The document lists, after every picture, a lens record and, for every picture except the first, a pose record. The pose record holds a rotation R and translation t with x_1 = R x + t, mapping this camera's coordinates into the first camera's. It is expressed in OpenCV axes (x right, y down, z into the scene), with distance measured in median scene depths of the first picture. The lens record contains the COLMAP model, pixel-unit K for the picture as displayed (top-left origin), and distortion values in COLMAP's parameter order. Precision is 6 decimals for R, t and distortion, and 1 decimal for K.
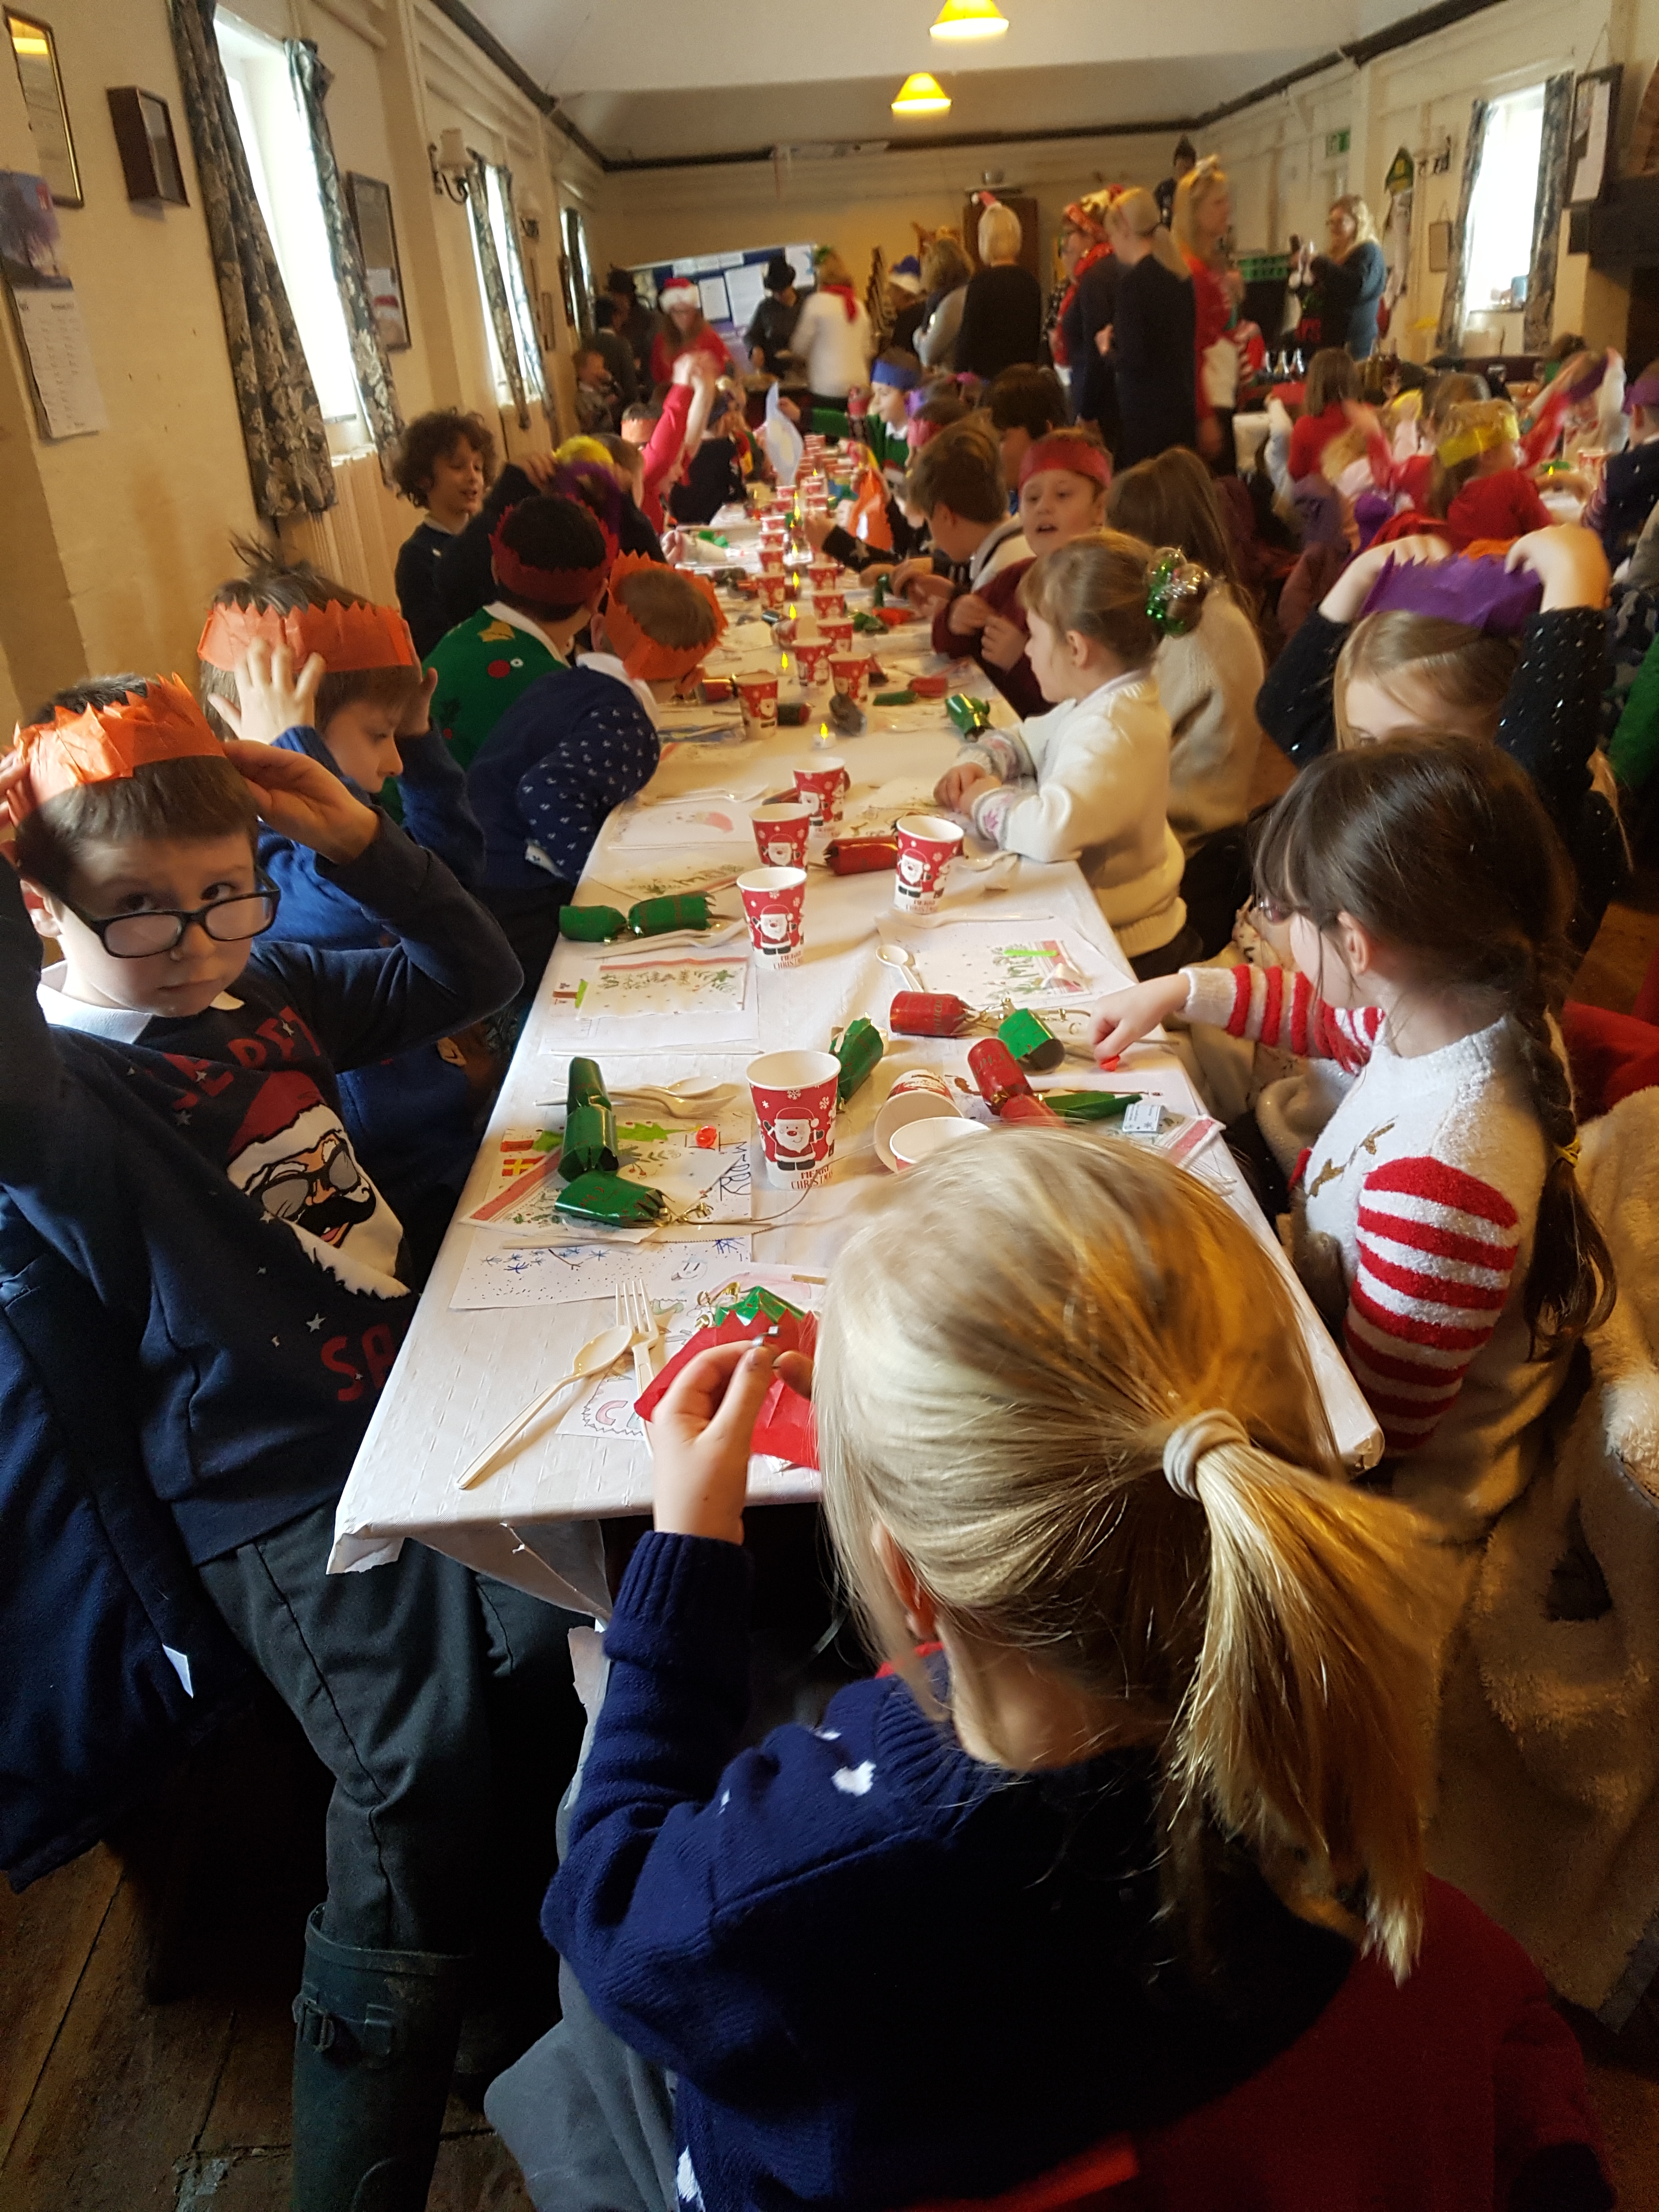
lens RADIAL K [[1652.5, 0, 795.8], [0, 1652.5, 1095.2], [0, 0, 1]] dist [-0.004311, -0.006325]
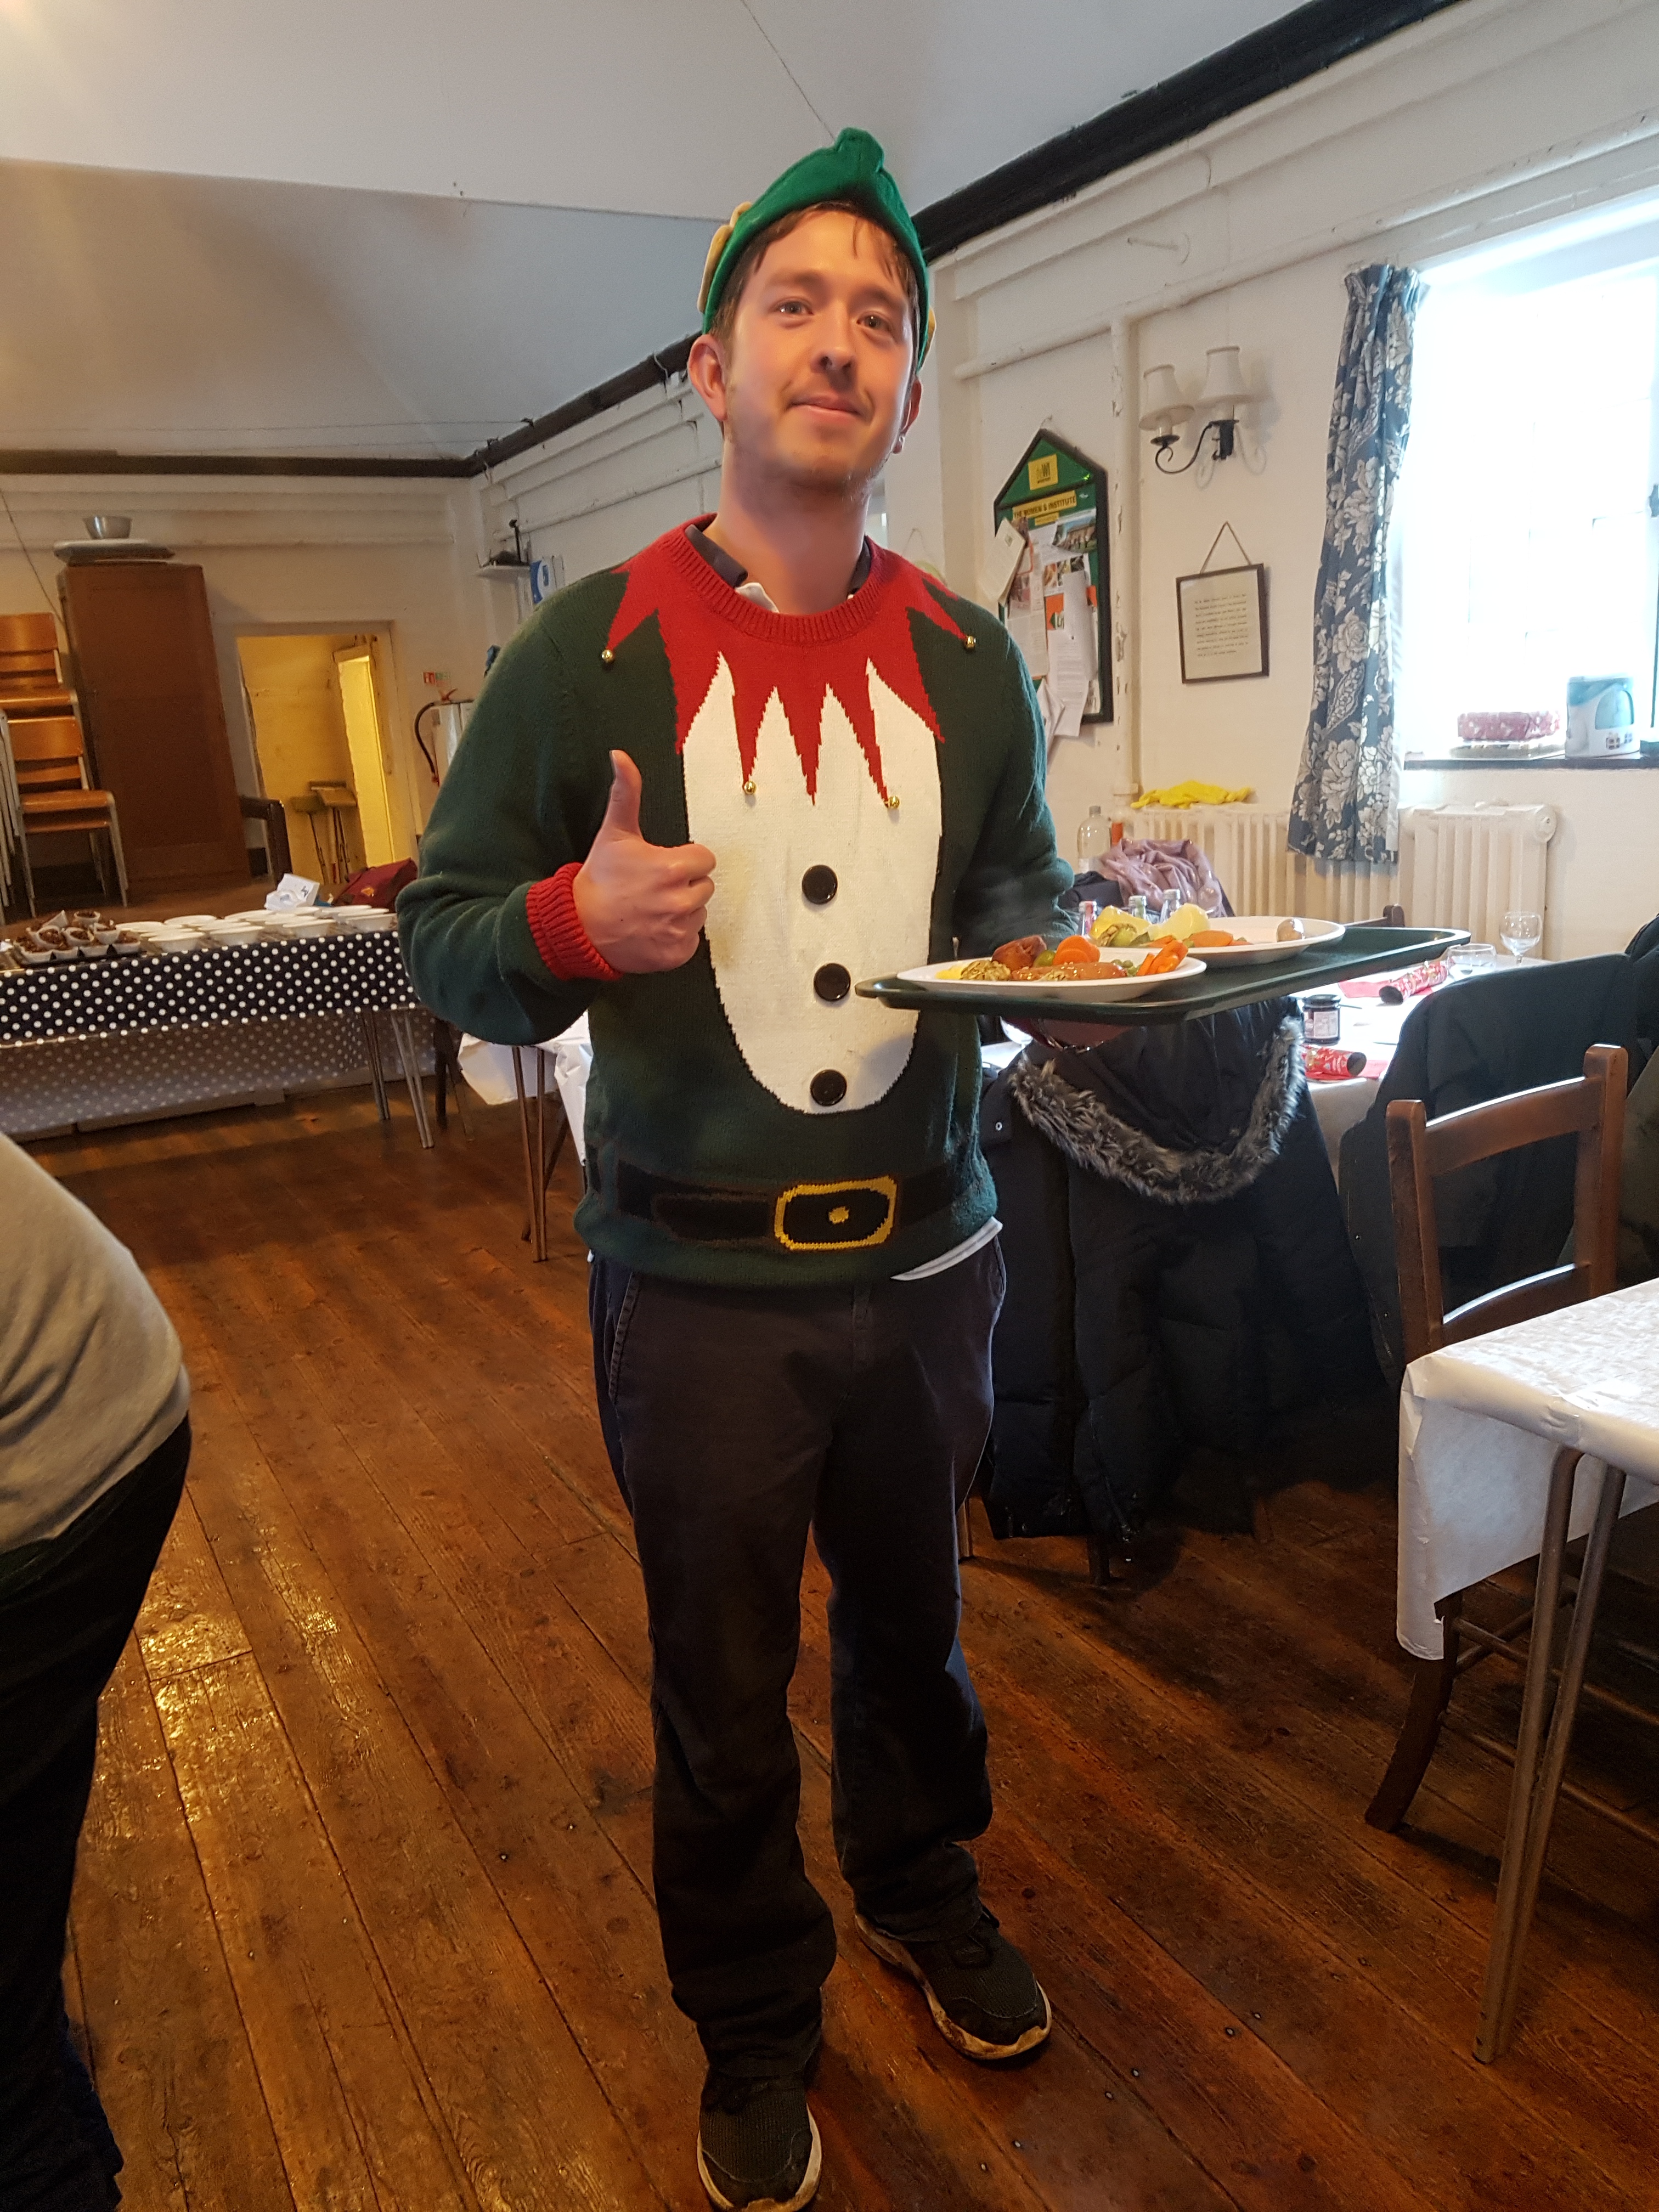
lens RADIAL K [[1652.5, 0, 795.8], [0, 1652.5, 1095.2], [0, 0, 1]] dist [-0.004311, -0.006325]
pose [[0.888943, -0.108471, 0.444987, 0.091480], [0.211520, 0.958967, -0.188790, -0.350193], [-0.406250, 0.261948, 0.875411, 0.722131]]
